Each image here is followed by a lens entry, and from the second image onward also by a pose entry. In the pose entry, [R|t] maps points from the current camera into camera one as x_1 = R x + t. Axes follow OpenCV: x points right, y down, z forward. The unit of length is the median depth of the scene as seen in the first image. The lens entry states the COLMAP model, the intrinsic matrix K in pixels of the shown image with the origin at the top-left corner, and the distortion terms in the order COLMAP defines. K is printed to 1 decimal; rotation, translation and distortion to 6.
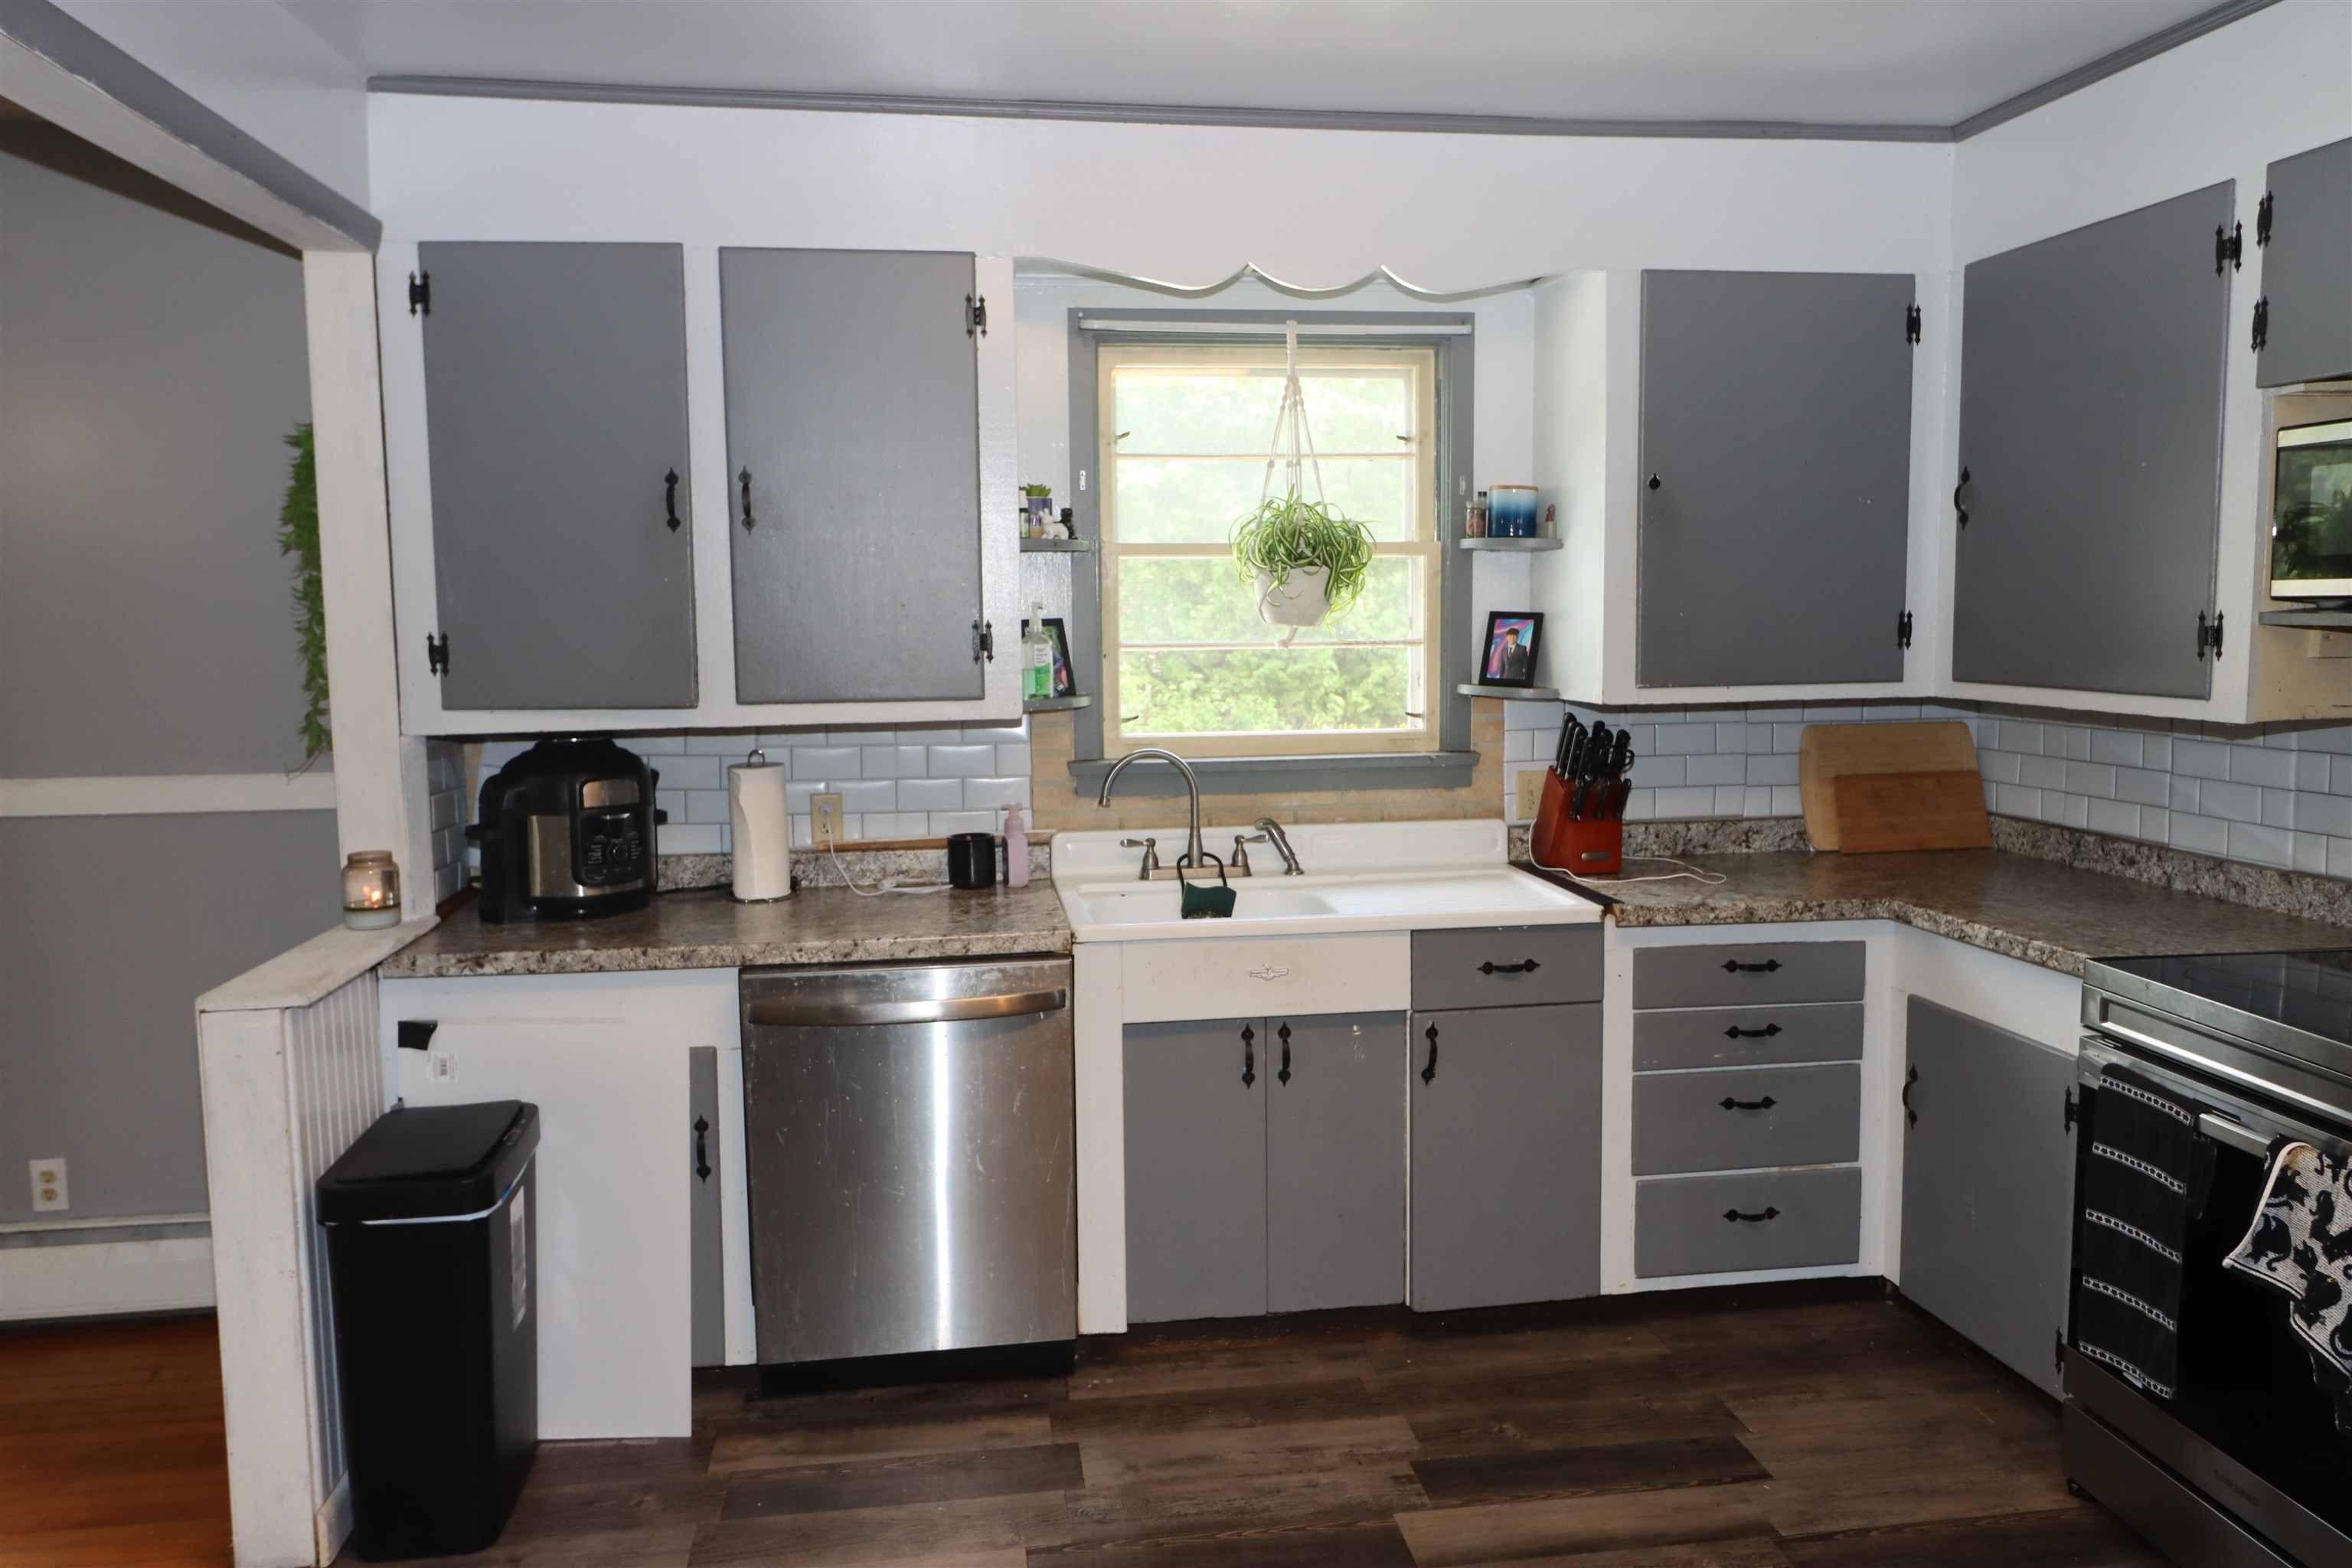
lens RADIAL K [[1591.8, 0, 1161.2], [0, 1591.8, 759.4], [0, 0, 1]] dist [0.009654, -0.007679]
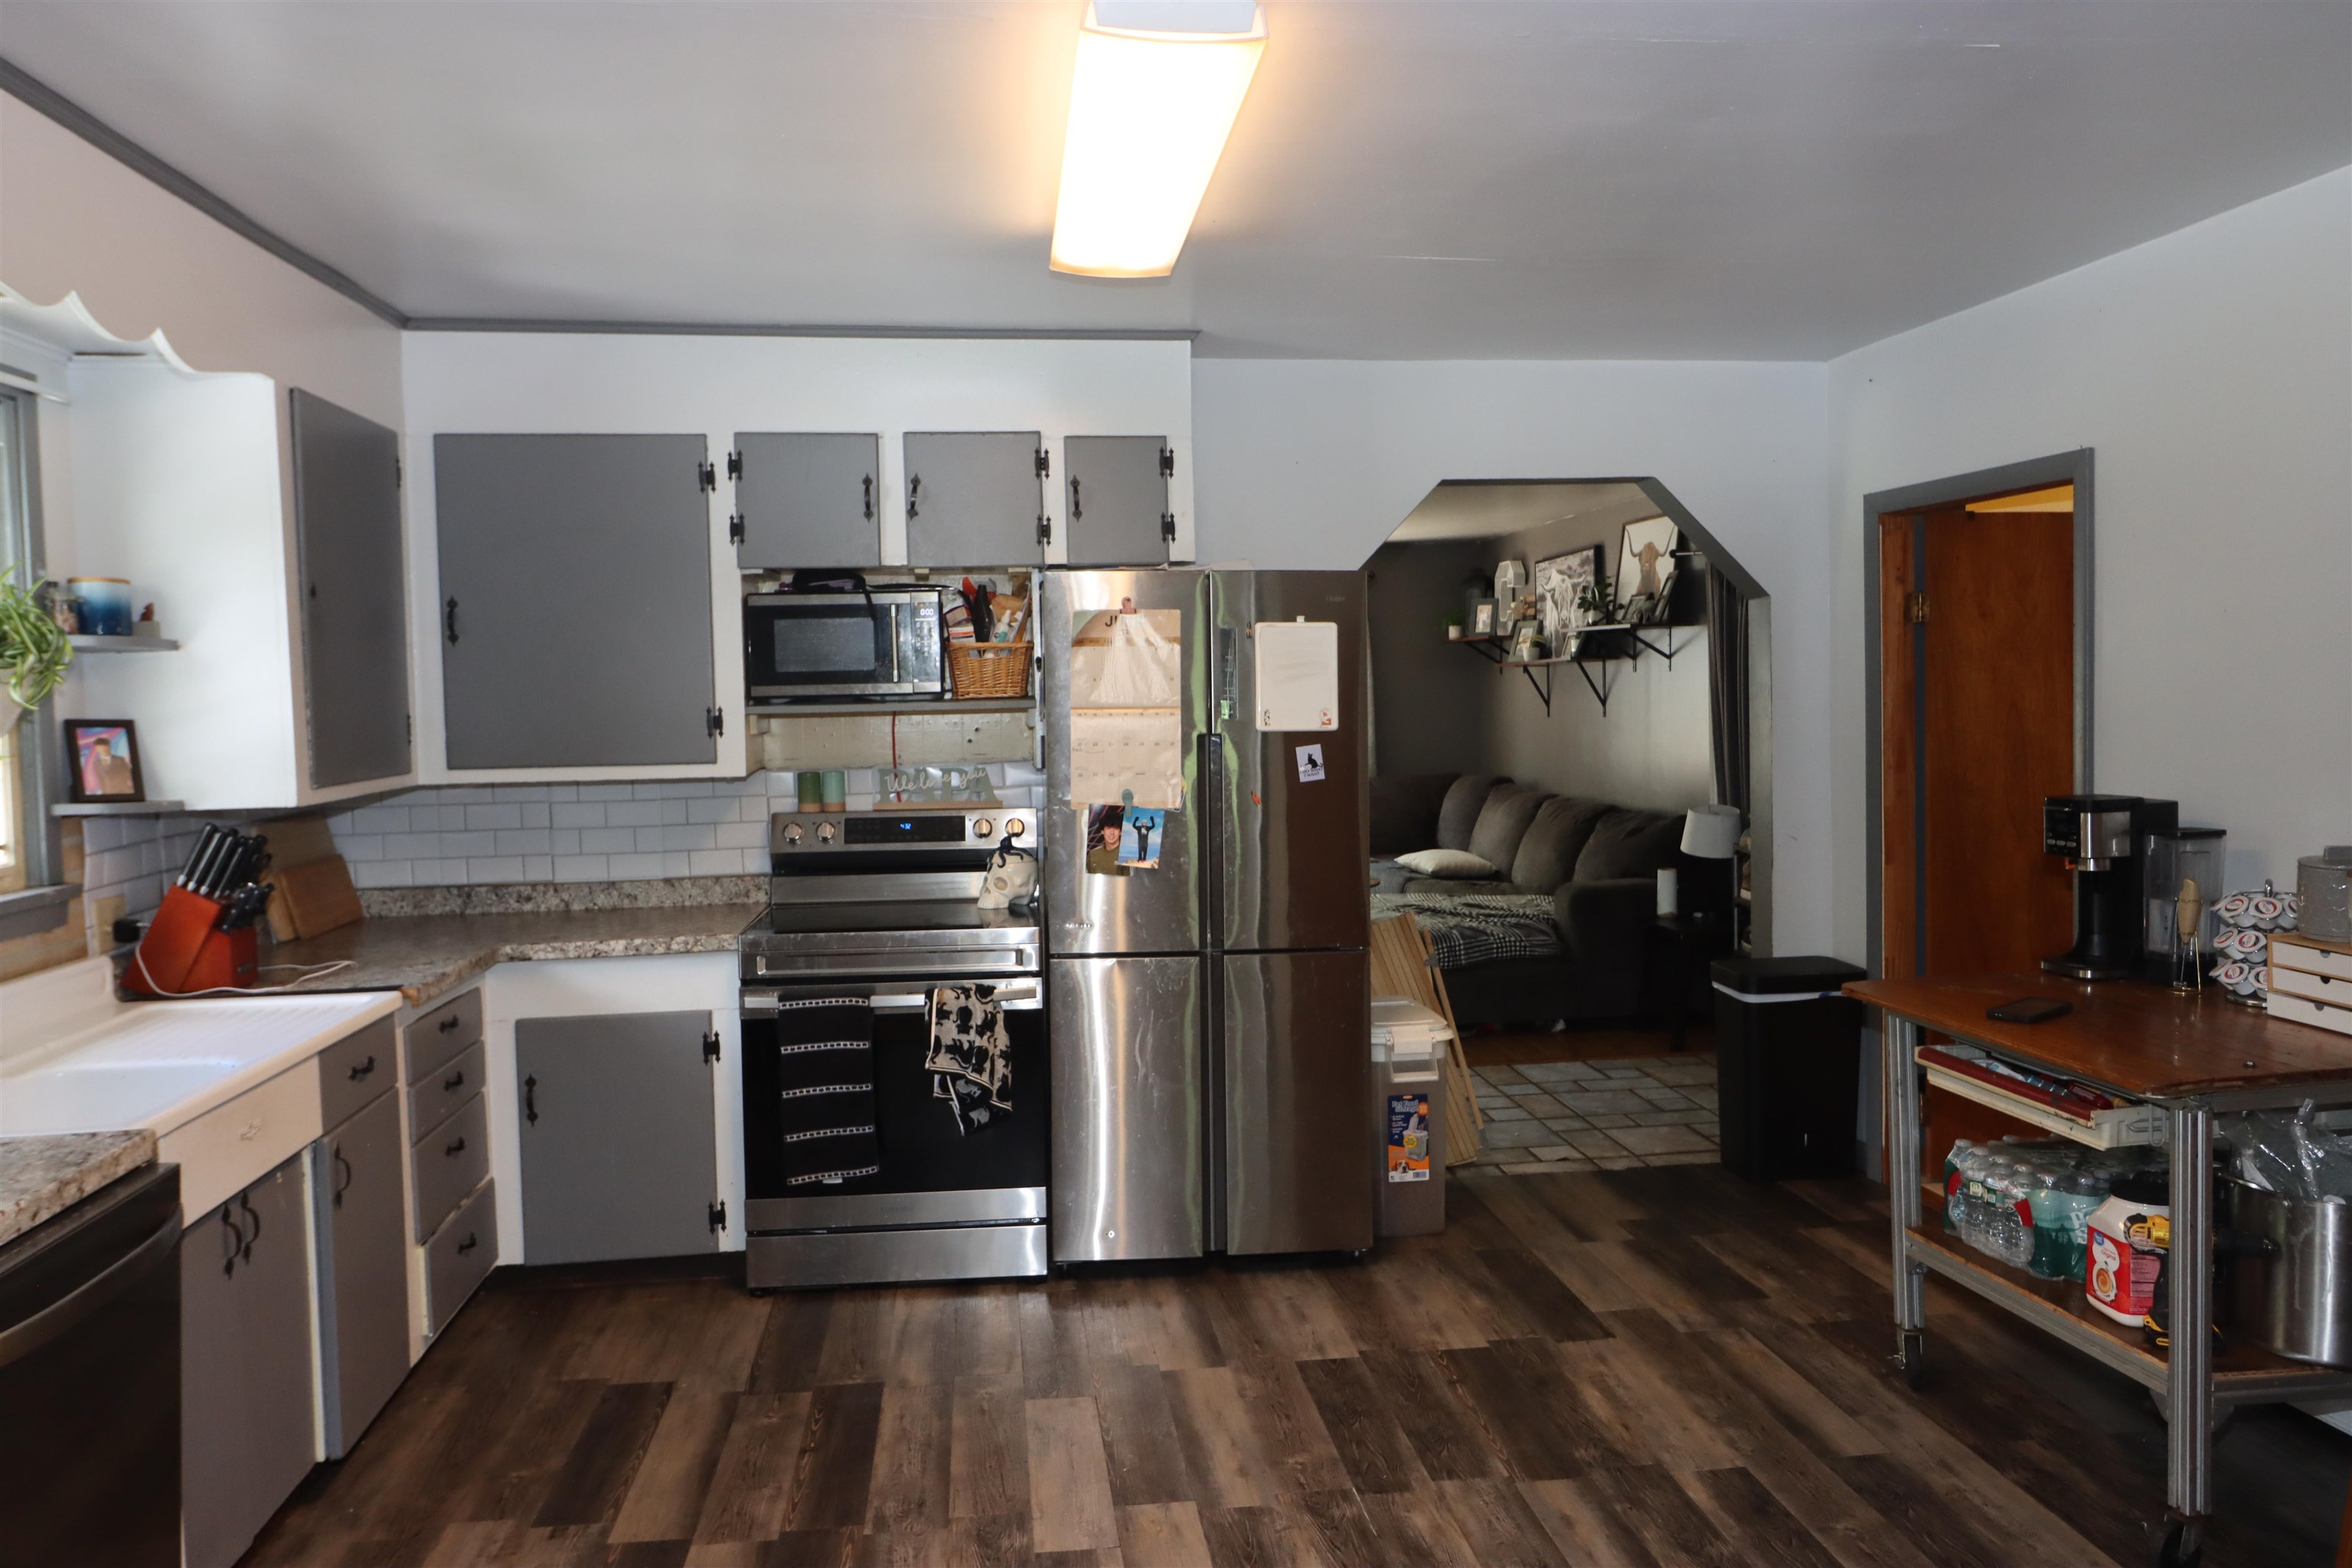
lens RADIAL K [[1591.8, 0, 1152.3], [0, 1591.8, 764.9], [0, 0, 1]] dist [0.009654, -0.007679]
pose [[0.031436, -0.038390, 0.998768, -0.739788], [0.117316, 0.992497, 0.034457, -0.033397], [-0.992597, 0.116089, 0.035704, 0.443812]]
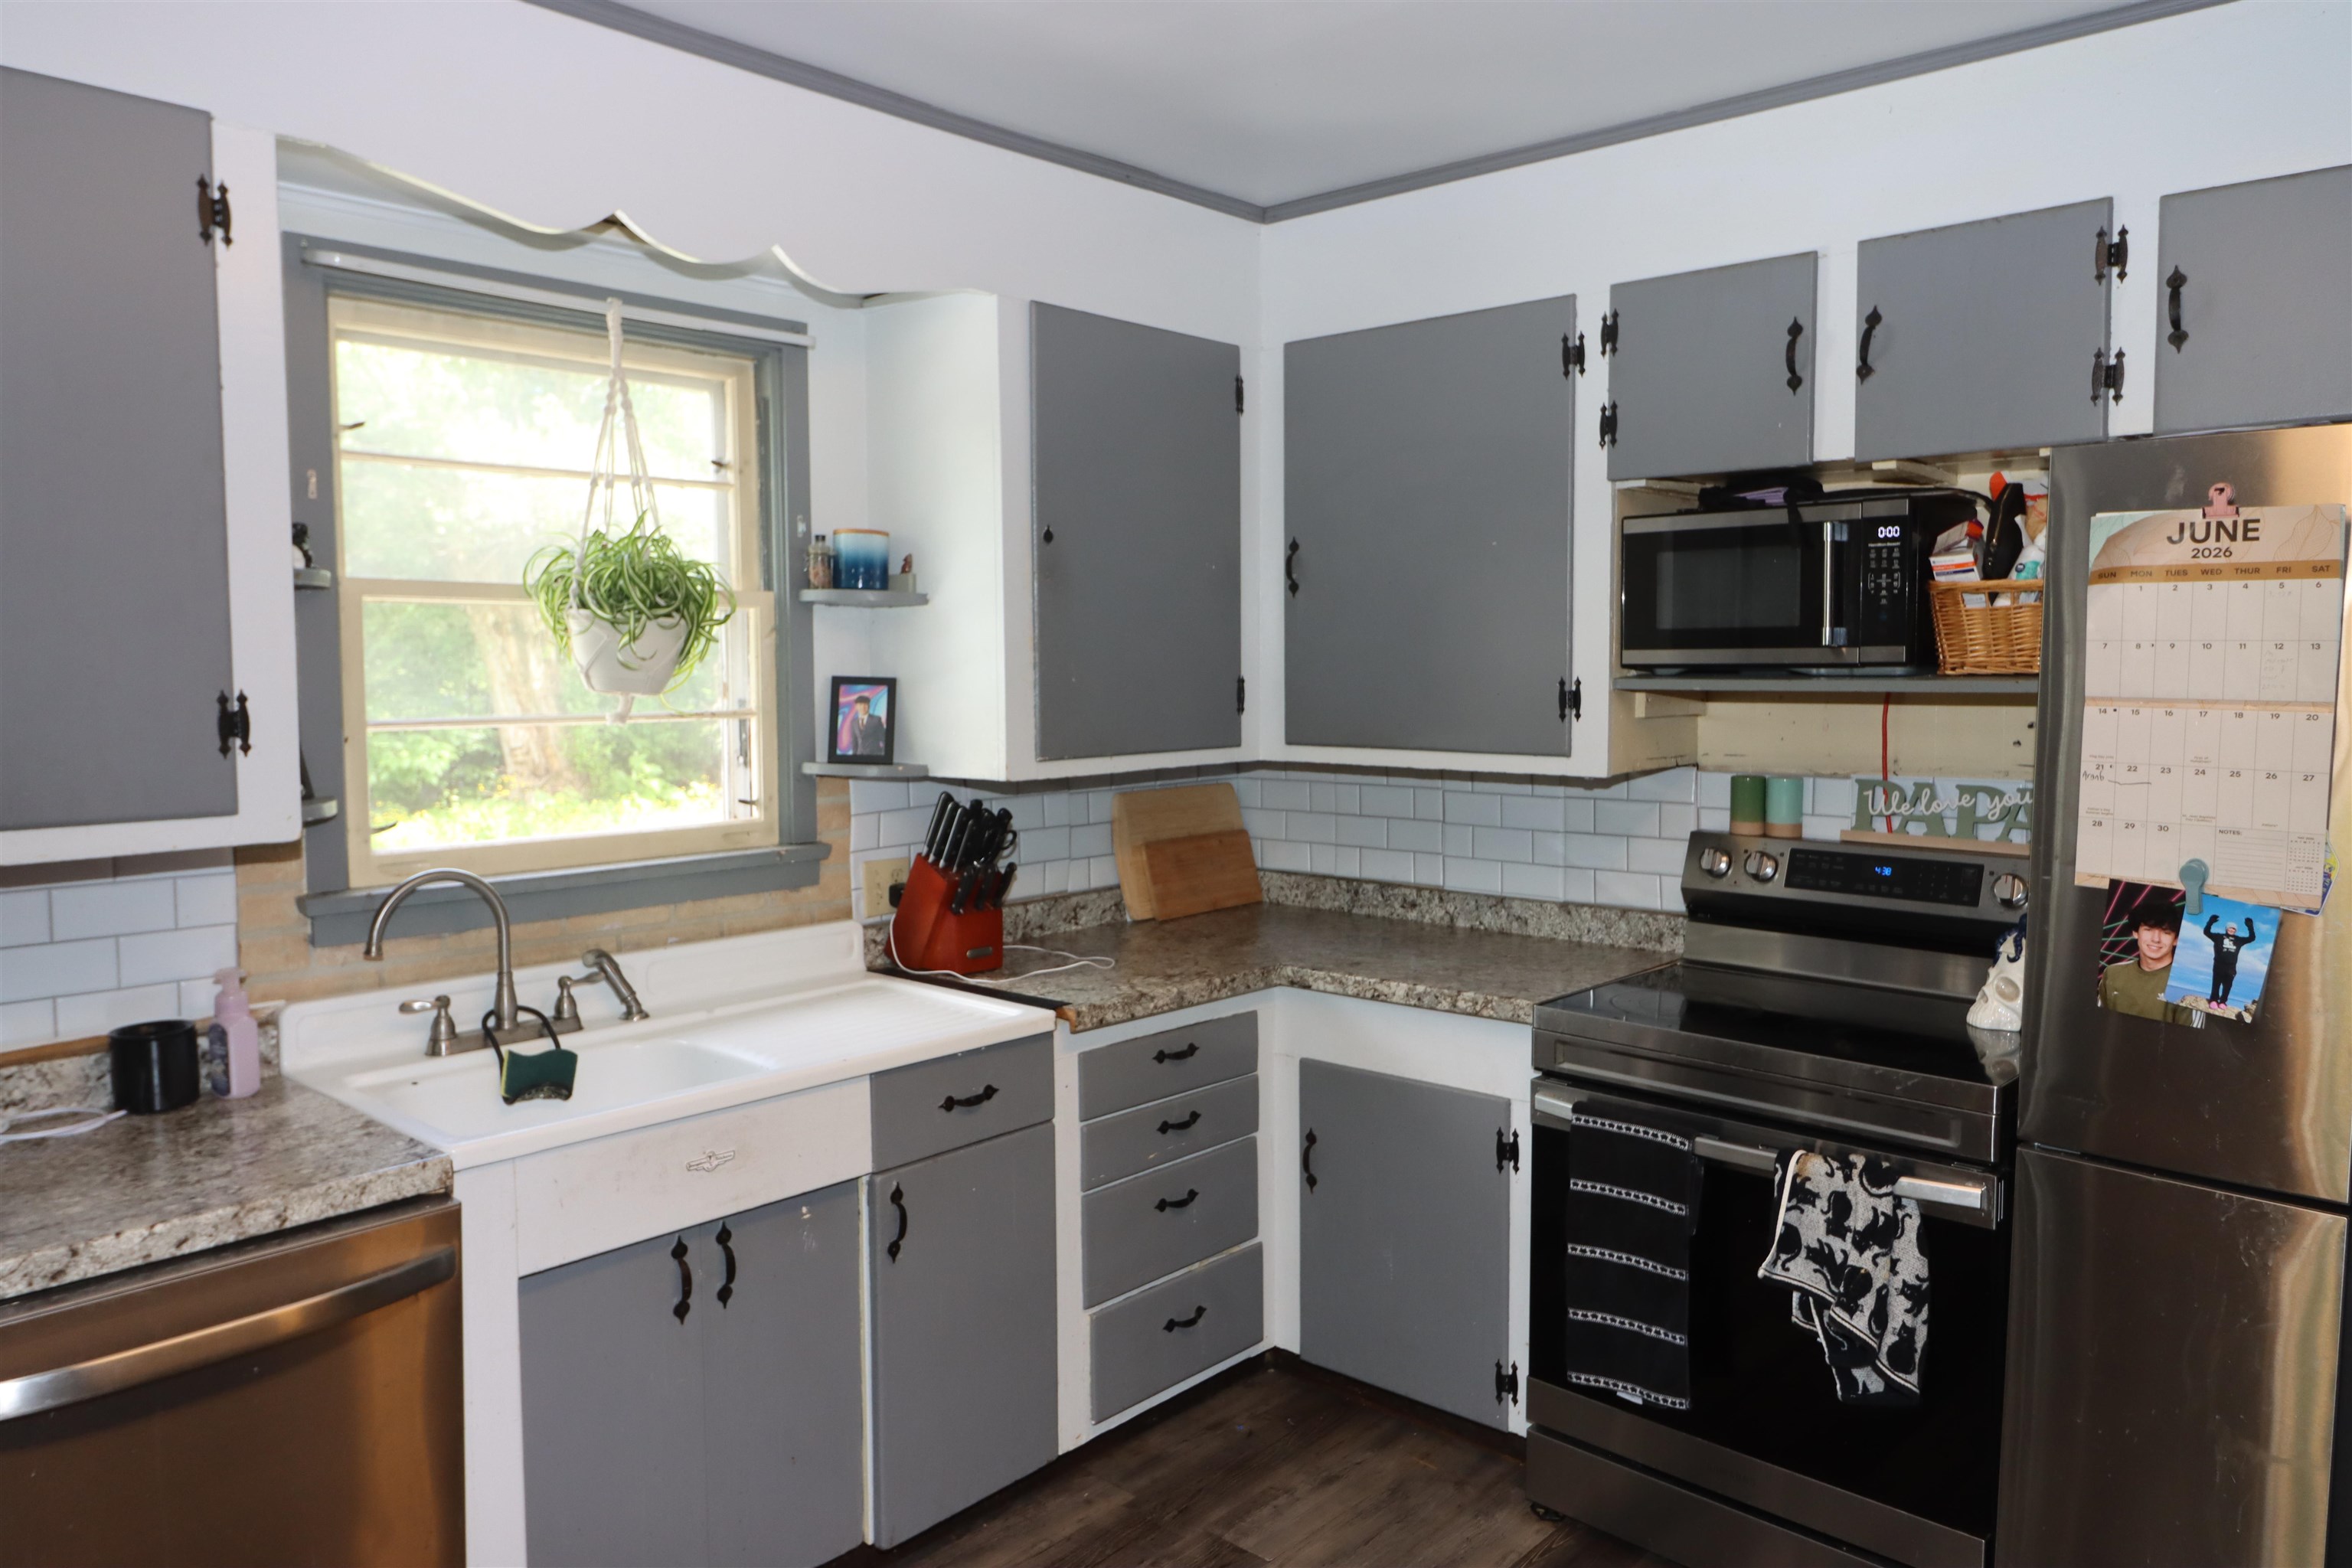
lens RADIAL K [[1591.8, 0, 1161.2], [0, 1591.8, 758.2], [0, 0, 1]] dist [0.009654, -0.007679]
pose [[0.775088, -0.031514, 0.631067, -0.223680], [0.057178, 0.998156, -0.020381, -0.025404], [-0.629261, 0.051880, 0.775460, 0.269753]]
